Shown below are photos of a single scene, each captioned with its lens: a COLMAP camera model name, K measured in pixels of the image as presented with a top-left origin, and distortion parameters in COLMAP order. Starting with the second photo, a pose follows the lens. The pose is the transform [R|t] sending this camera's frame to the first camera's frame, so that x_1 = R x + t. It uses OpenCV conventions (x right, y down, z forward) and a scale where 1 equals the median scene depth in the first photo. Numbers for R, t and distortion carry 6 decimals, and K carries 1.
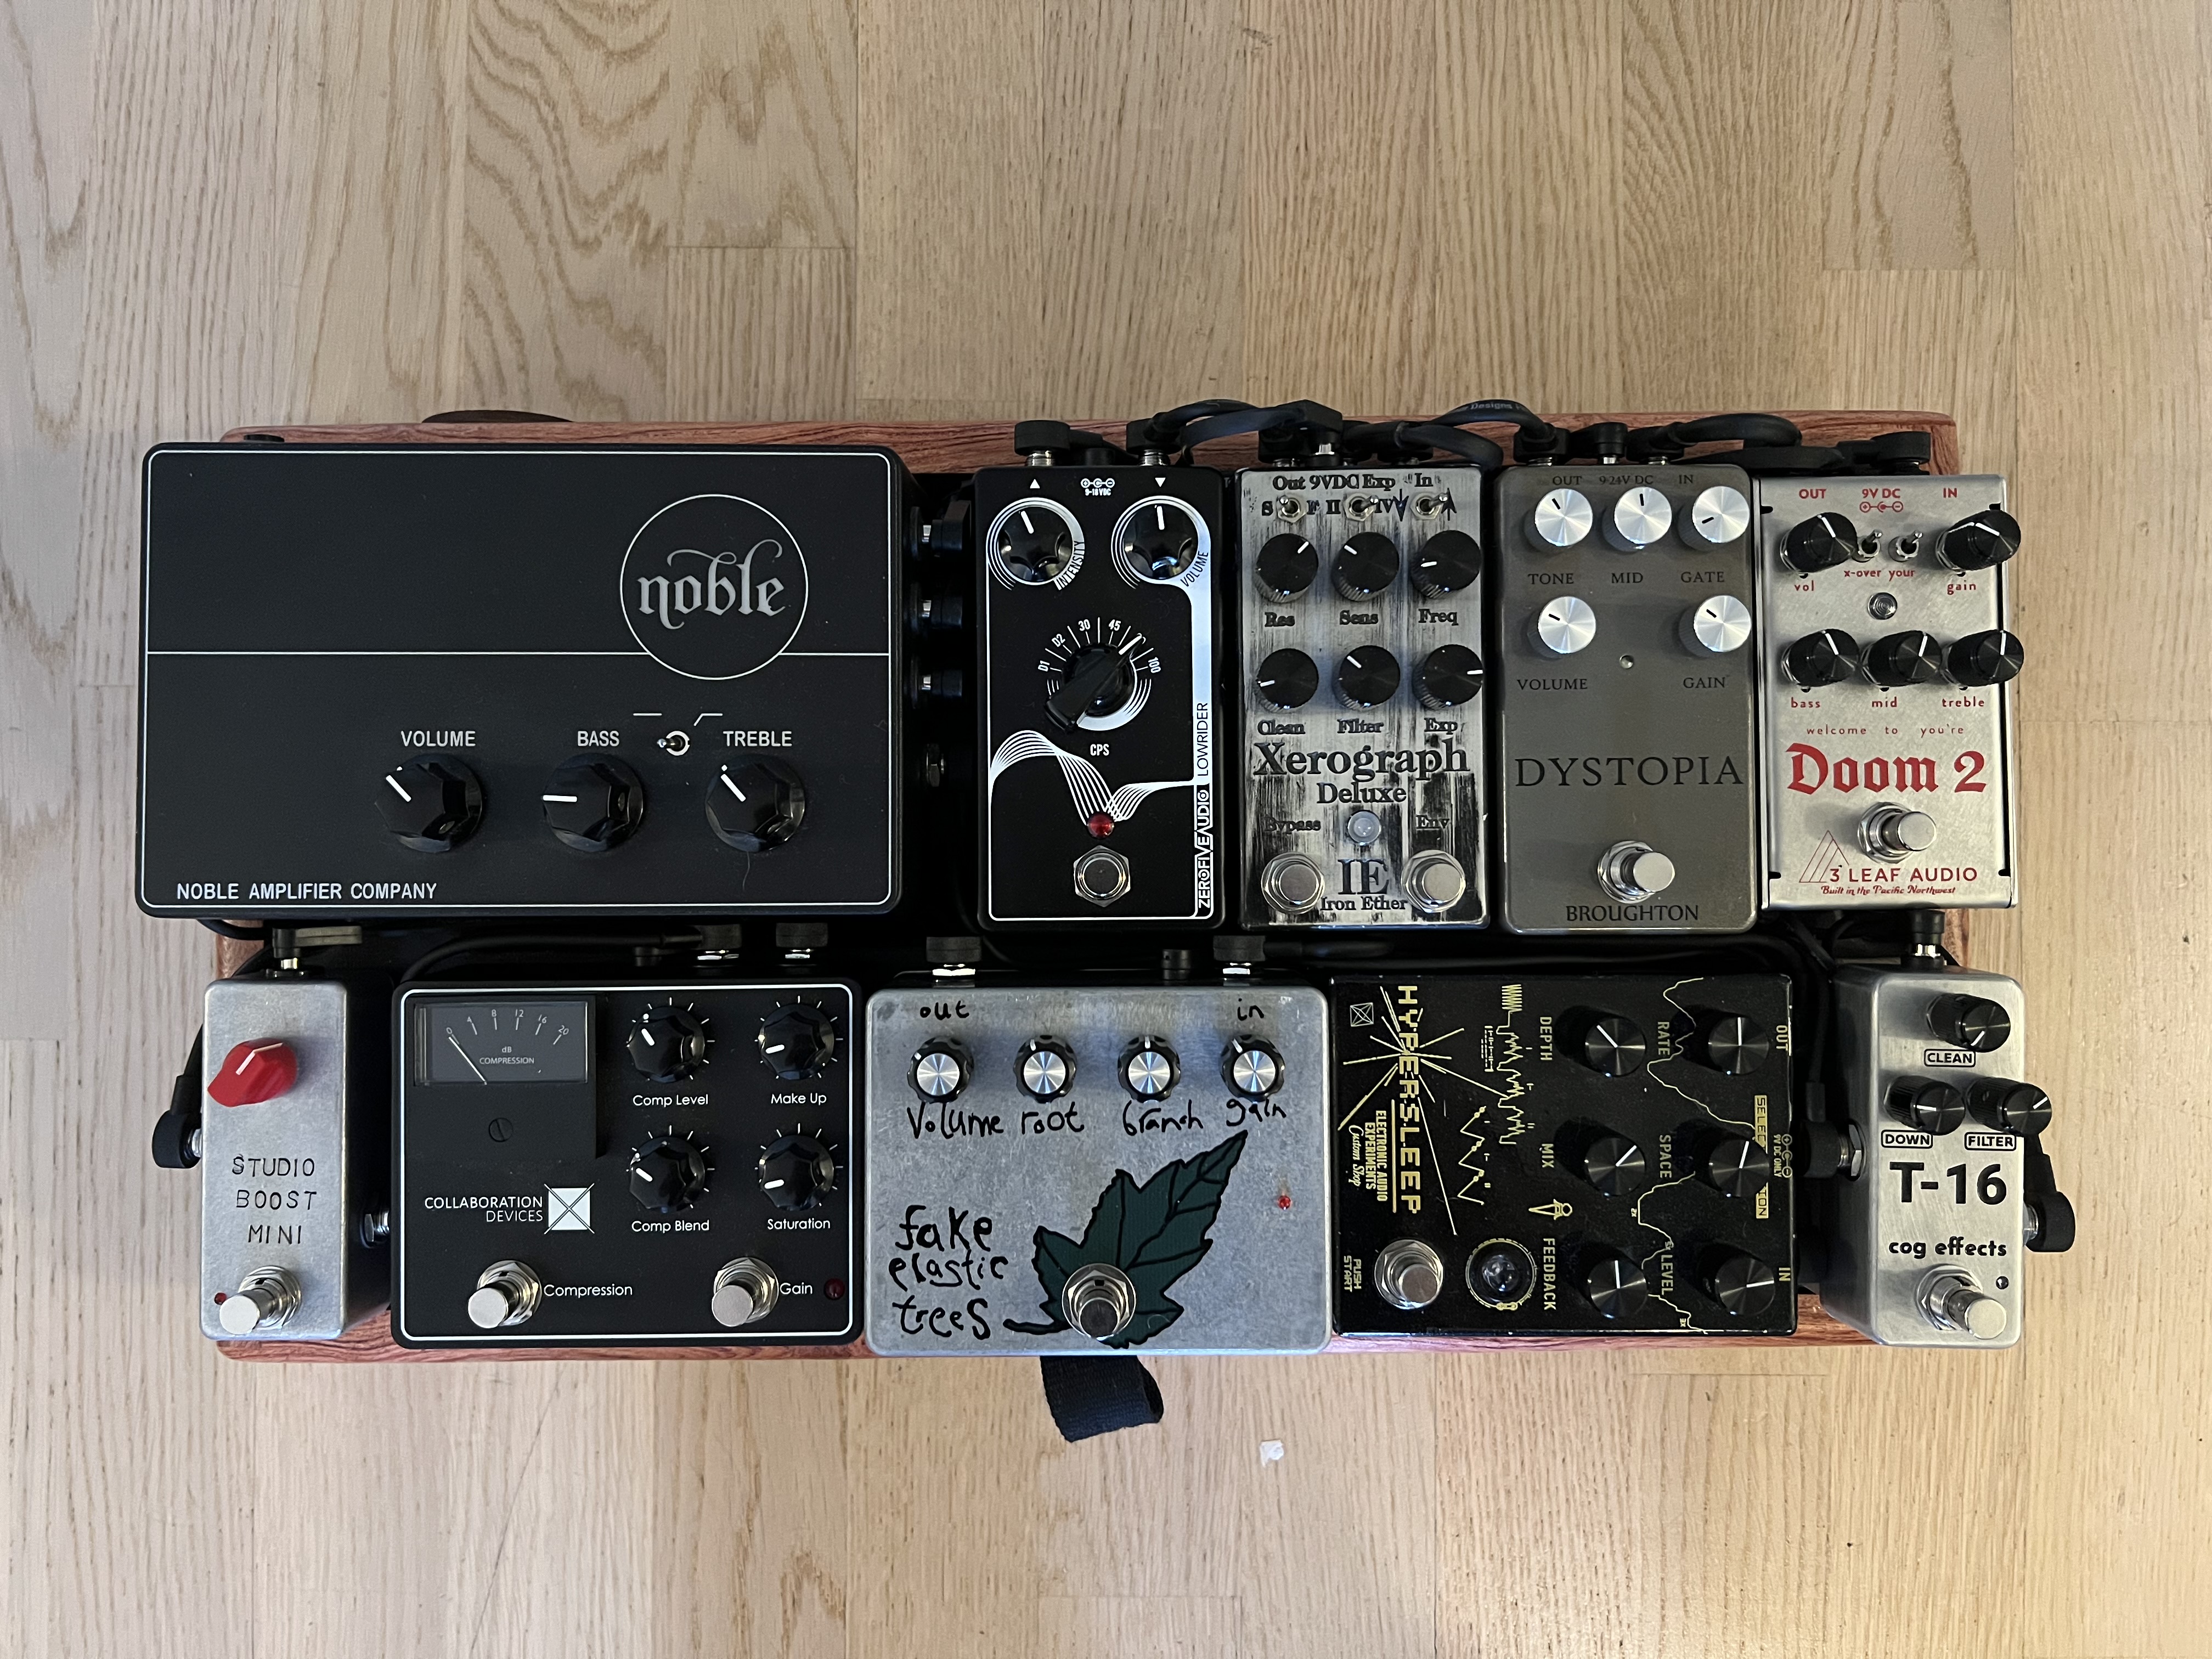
lens RADIAL K [[1742.5, 0, 1106.0], [0, 1742.5, 829.5], [0, 0, 1]] dist [0.036778, -0.077788]
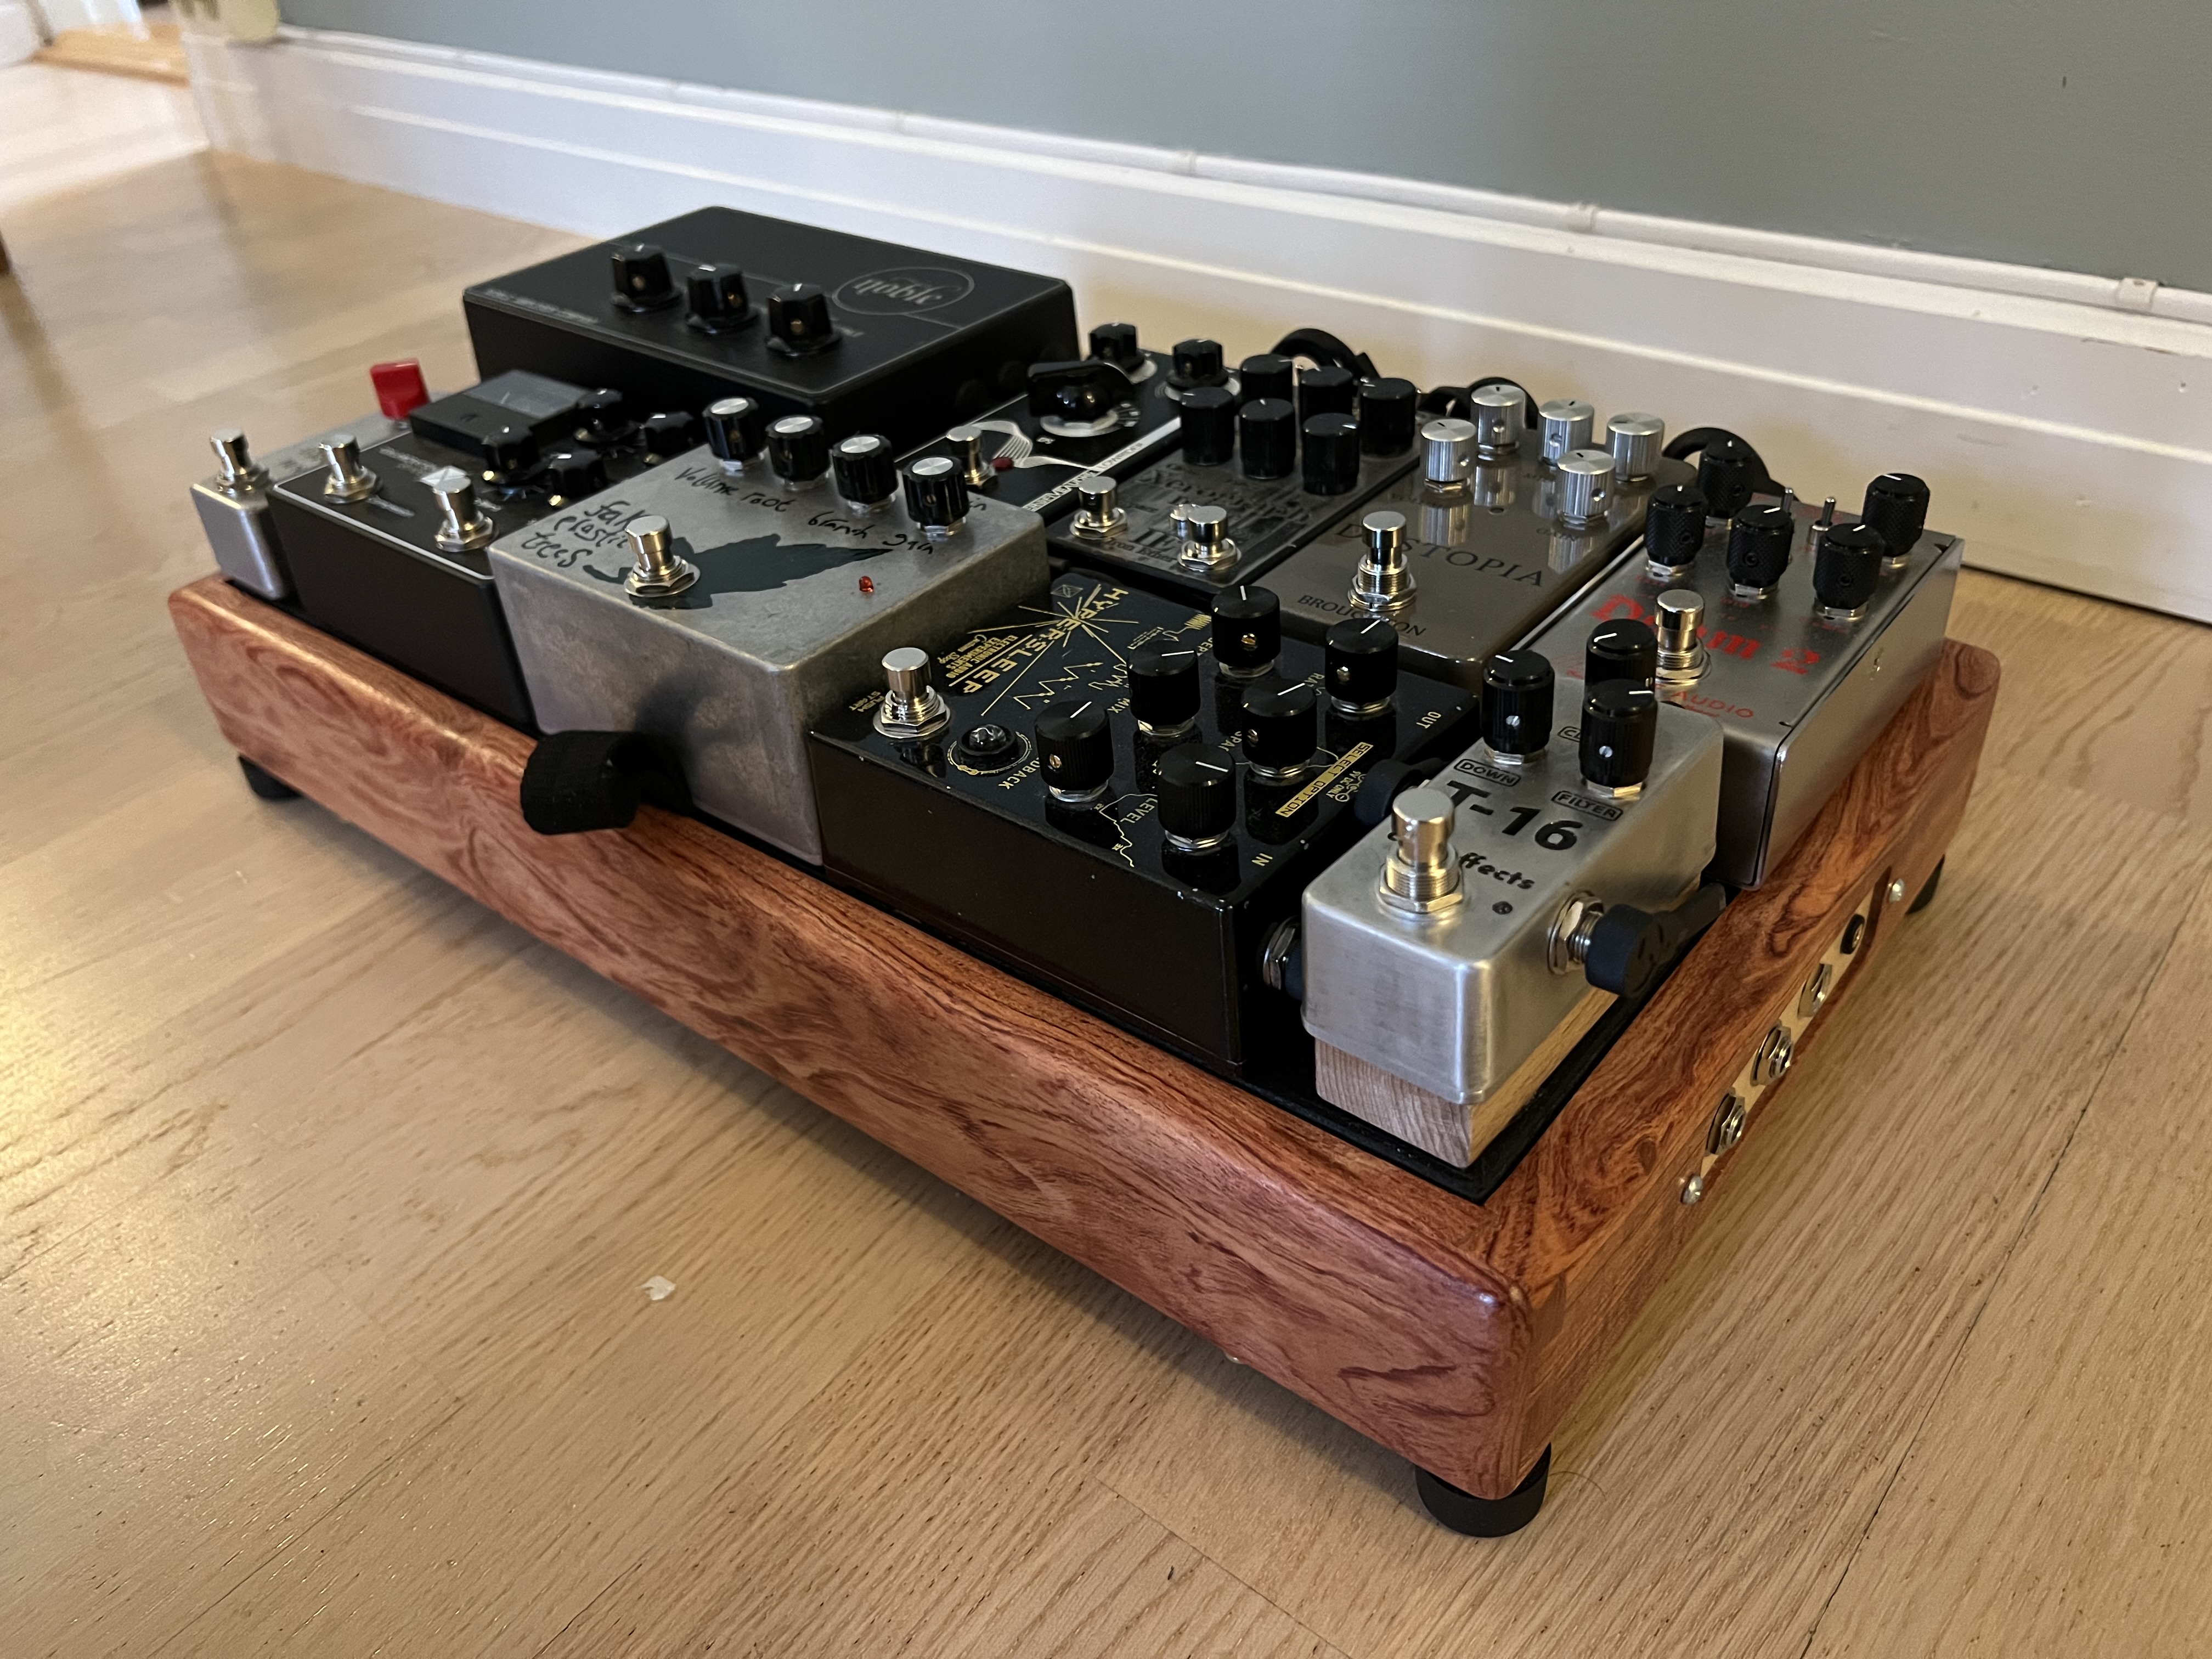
lens RADIAL K [[1742.5, 0, 1106.0], [0, 1742.5, 829.5], [0, 0, 1]] dist [0.036778, -0.077788]
pose [[0.764716, 0.315722, -0.561720, 0.751356], [-0.638642, 0.487308, -0.595539, 0.735447], [0.085705, 0.814156, 0.574286, 0.553979]]
